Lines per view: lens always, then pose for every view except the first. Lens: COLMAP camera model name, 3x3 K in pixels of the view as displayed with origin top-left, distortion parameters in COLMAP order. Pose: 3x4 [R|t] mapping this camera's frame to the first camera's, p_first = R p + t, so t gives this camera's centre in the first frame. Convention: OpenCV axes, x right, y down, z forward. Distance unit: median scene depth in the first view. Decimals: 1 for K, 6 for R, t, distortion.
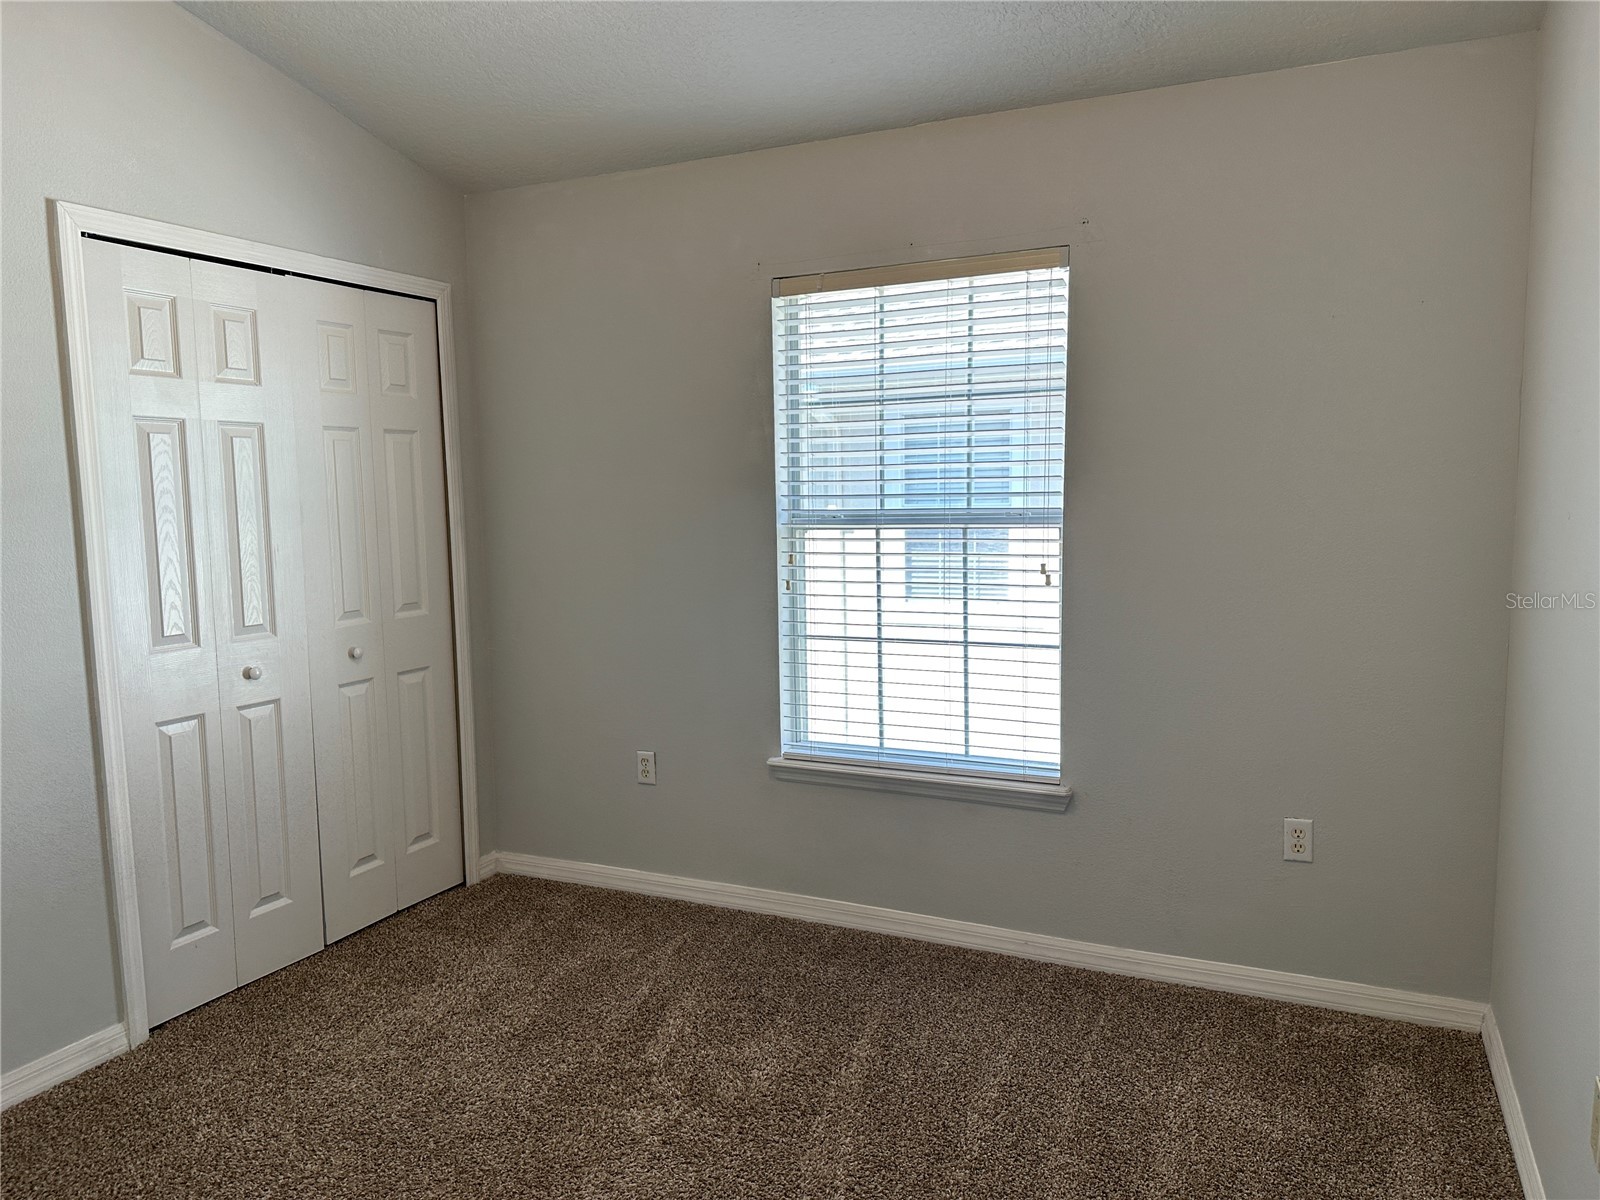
lens RADIAL K [[1116.9, 0, 800.0], [0, 1116.9, 600.0], [0, 0, 1]] dist [0.104579, -0.154574]
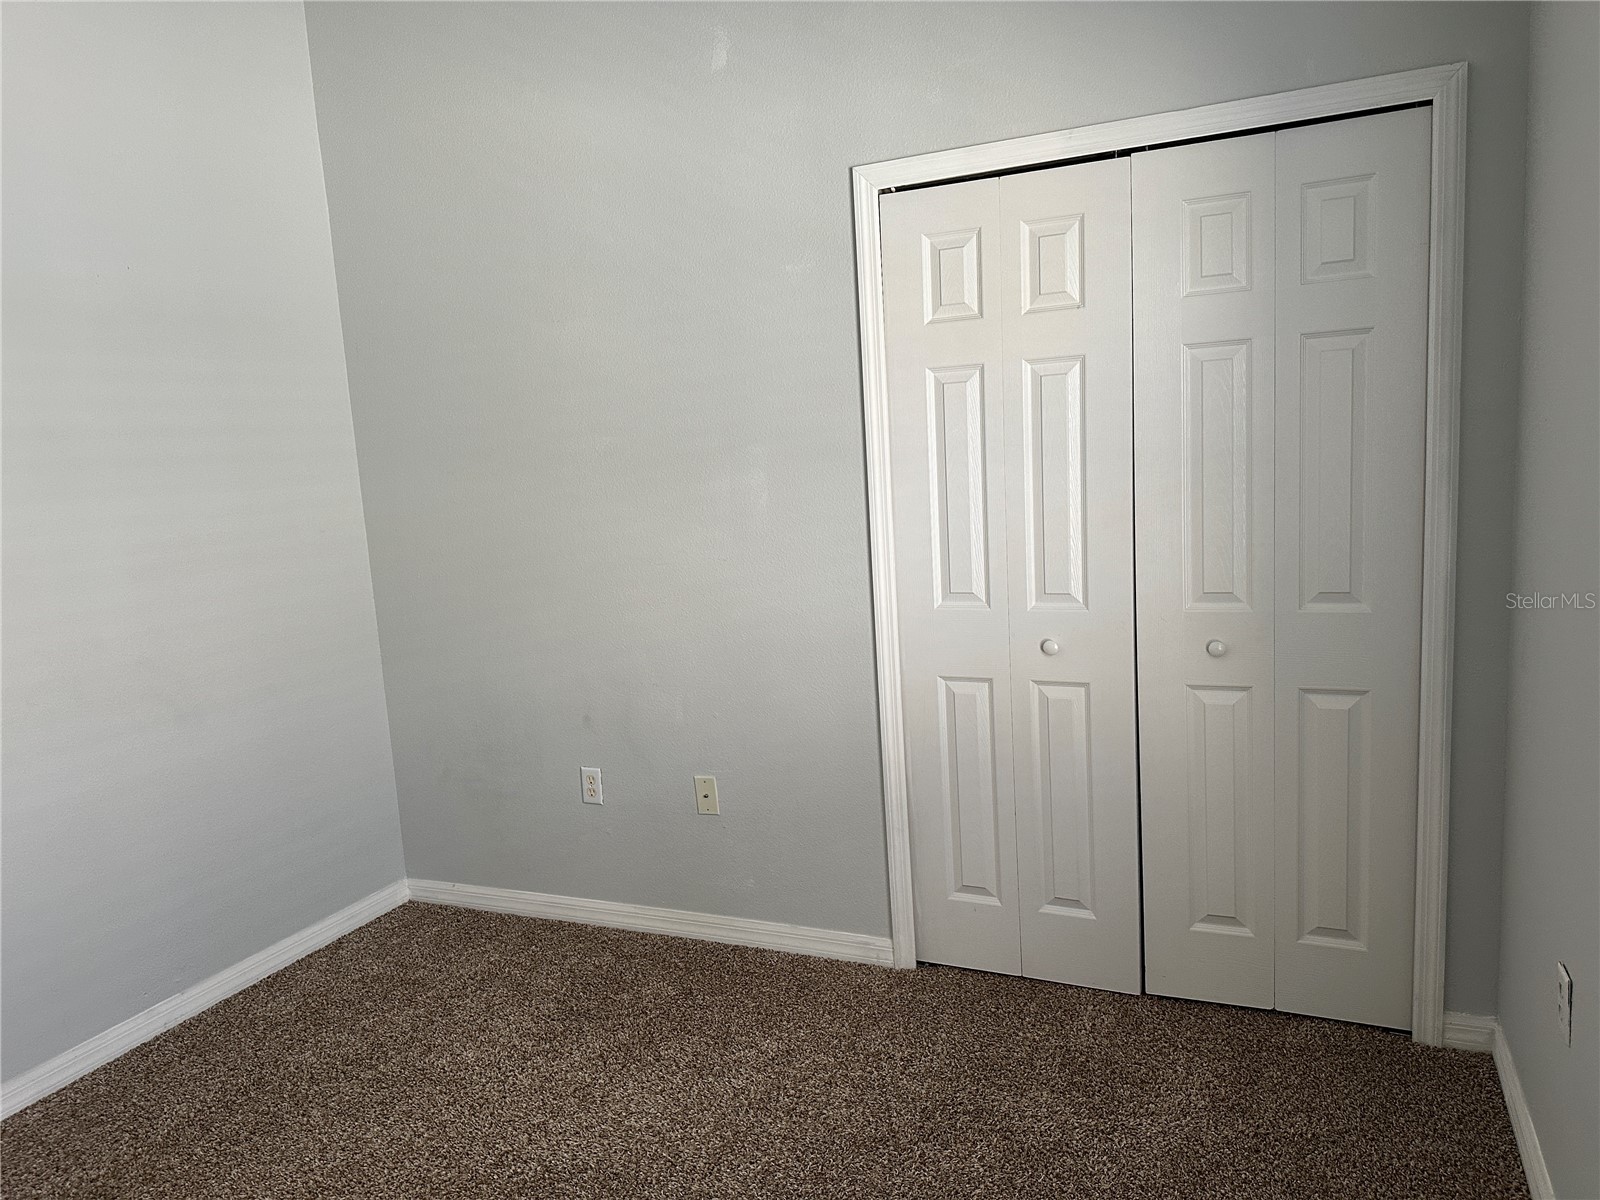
lens RADIAL K [[1127.8, 0, 799.1], [0, 1127.8, 618.2], [0, 0, 1]] dist [0.086851, -0.100509]
pose [[0.017579, 0.161040, -0.986791, 0.367297], [-0.047483, 0.985965, 0.160059, -0.086489], [0.998717, 0.044042, 0.024979, 0.760765]]
